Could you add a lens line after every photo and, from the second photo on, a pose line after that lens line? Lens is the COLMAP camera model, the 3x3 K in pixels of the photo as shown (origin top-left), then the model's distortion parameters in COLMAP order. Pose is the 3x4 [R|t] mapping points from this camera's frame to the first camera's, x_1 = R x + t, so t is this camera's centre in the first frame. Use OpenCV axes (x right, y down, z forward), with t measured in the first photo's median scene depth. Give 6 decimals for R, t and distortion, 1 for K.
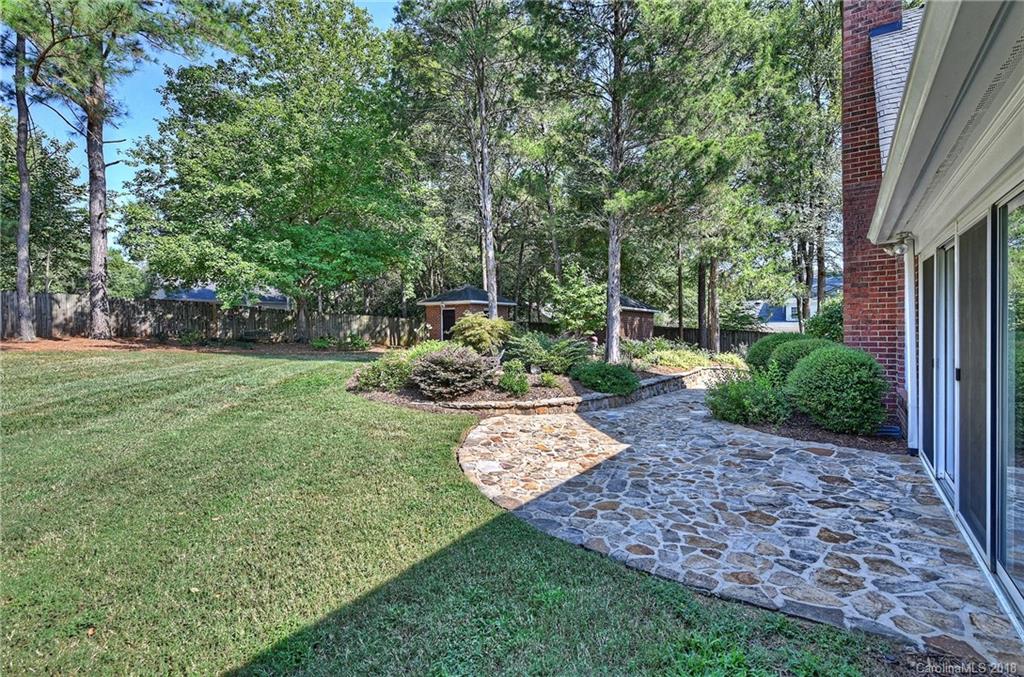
lens RADIAL K [[472.7, 0, 512.0], [0, 472.7, 338.5], [0, 0, 1]] dist [-0.000530, -0.000301]
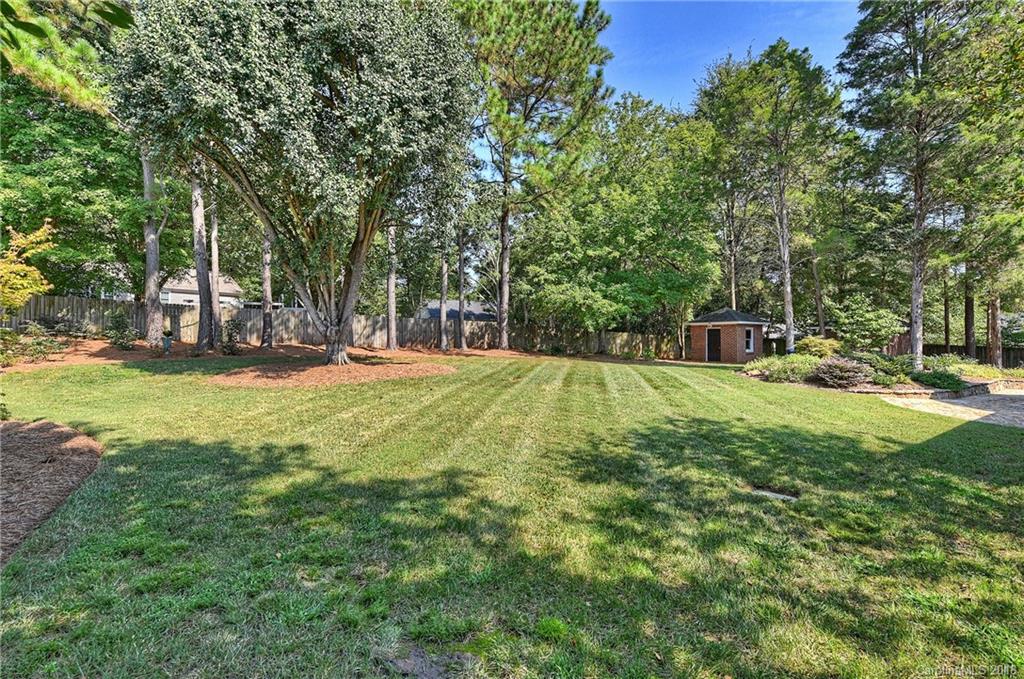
lens RADIAL K [[472.7, 0, 512.0], [0, 472.7, 339.5], [0, 0, 1]] dist [-0.000530, -0.000301]
pose [[0.946999, 0.005276, -0.321193, -0.319954], [-0.013505, 0.999635, -0.023398, 0.003797], [0.320953, 0.026495, 0.946725, -0.456880]]
